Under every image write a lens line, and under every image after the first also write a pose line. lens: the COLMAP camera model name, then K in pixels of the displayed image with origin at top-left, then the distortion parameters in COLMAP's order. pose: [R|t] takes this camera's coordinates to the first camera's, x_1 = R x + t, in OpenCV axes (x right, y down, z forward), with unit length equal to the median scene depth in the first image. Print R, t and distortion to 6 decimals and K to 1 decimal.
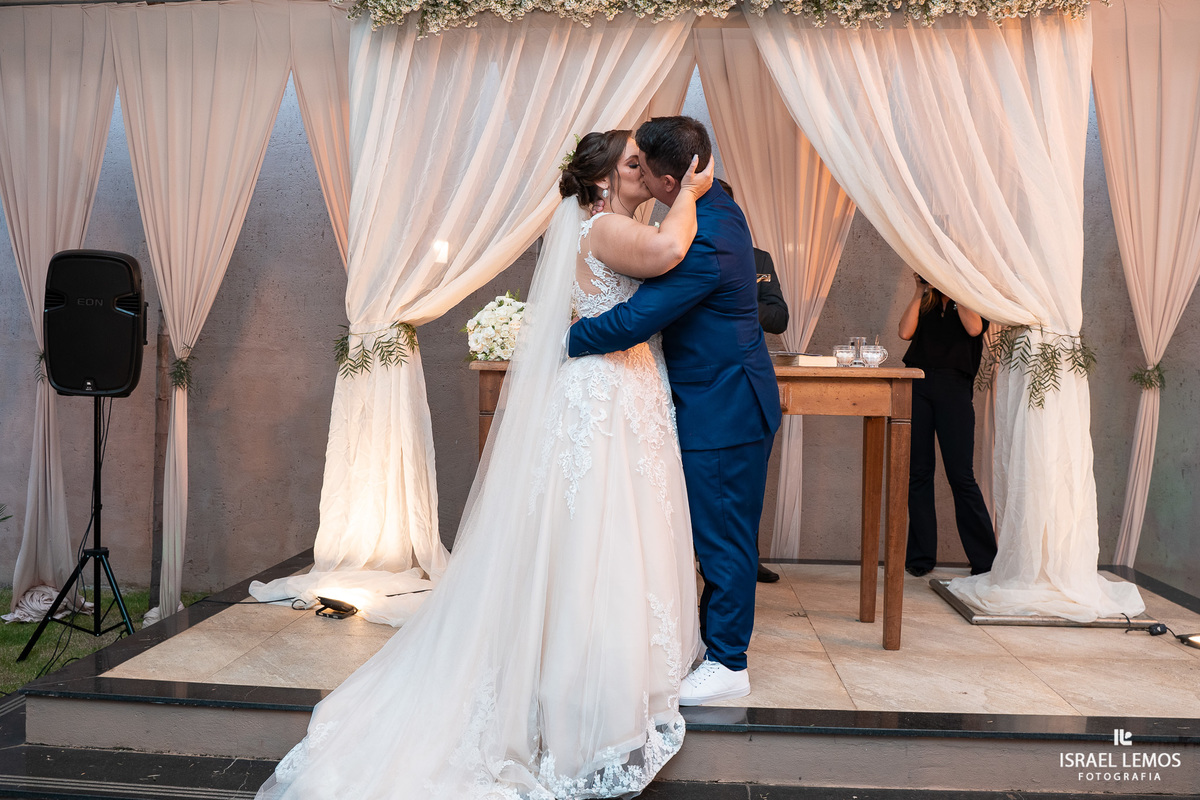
lens RADIAL K [[1079.6, 0, 600.0], [0, 1079.6, 400.0], [0, 0, 1]] dist [-0.127209, 0.106108]
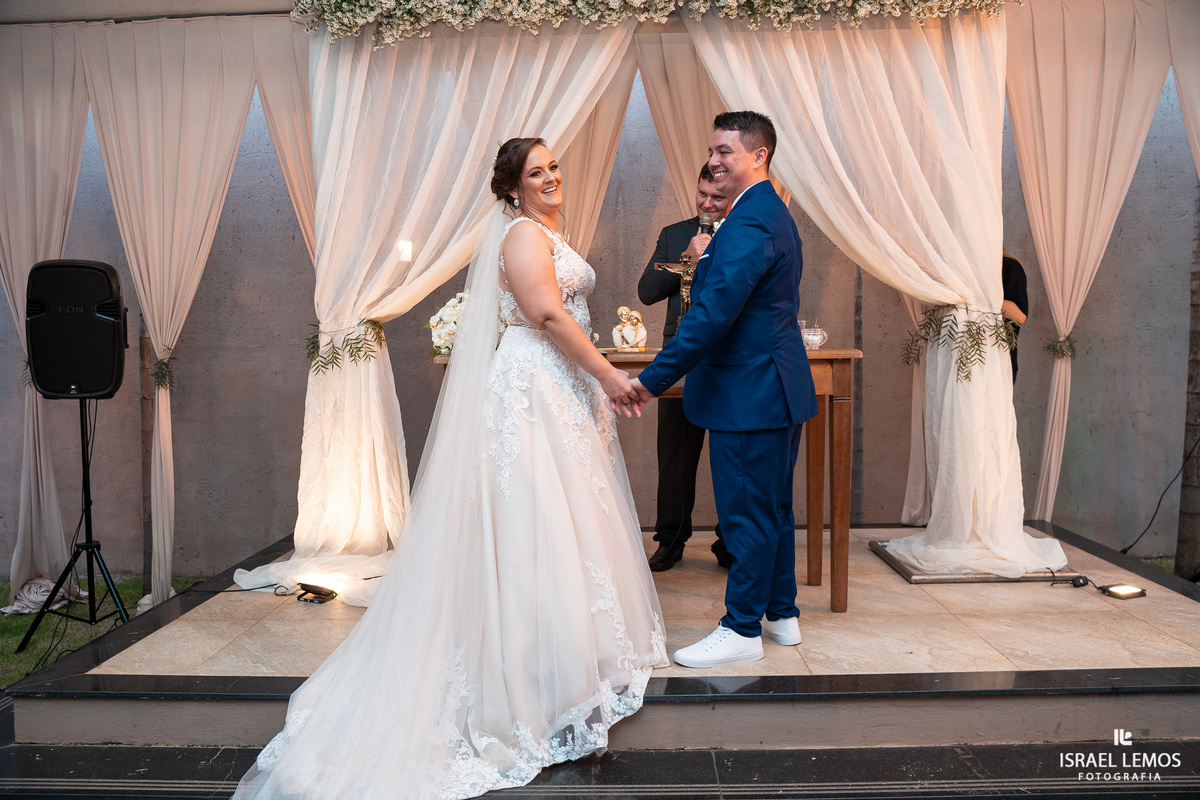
lens RADIAL K [[971.2, 0, 600.0], [0, 971.2, 400.0], [0, 0, 1]] dist [-0.124966, 0.099330]
pose [[0.998482, -0.034684, 0.042781, -0.000726], [0.033670, 0.999140, 0.024207, -0.009103], [-0.043583, -0.022730, 0.998791, 0.042950]]
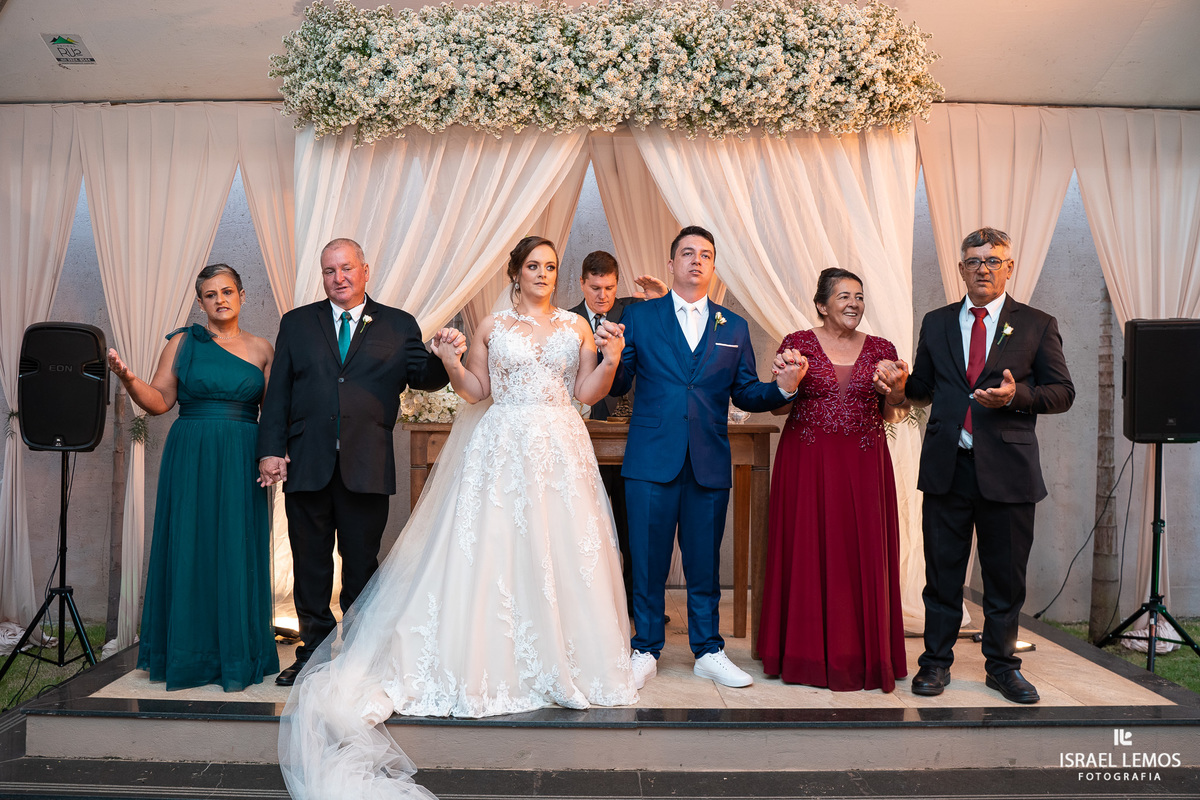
lens RADIAL K [[1020.0, 0, 571.0], [0, 1020.0, 379.2], [0, 0, 1]] dist [-0.129961, 0.109999]
pose [[0.997891, -0.008517, 0.064344, -0.005867], [0.012168, 0.998324, -0.056570, -0.016371], [-0.063755, 0.057233, 0.996323, -0.115982]]
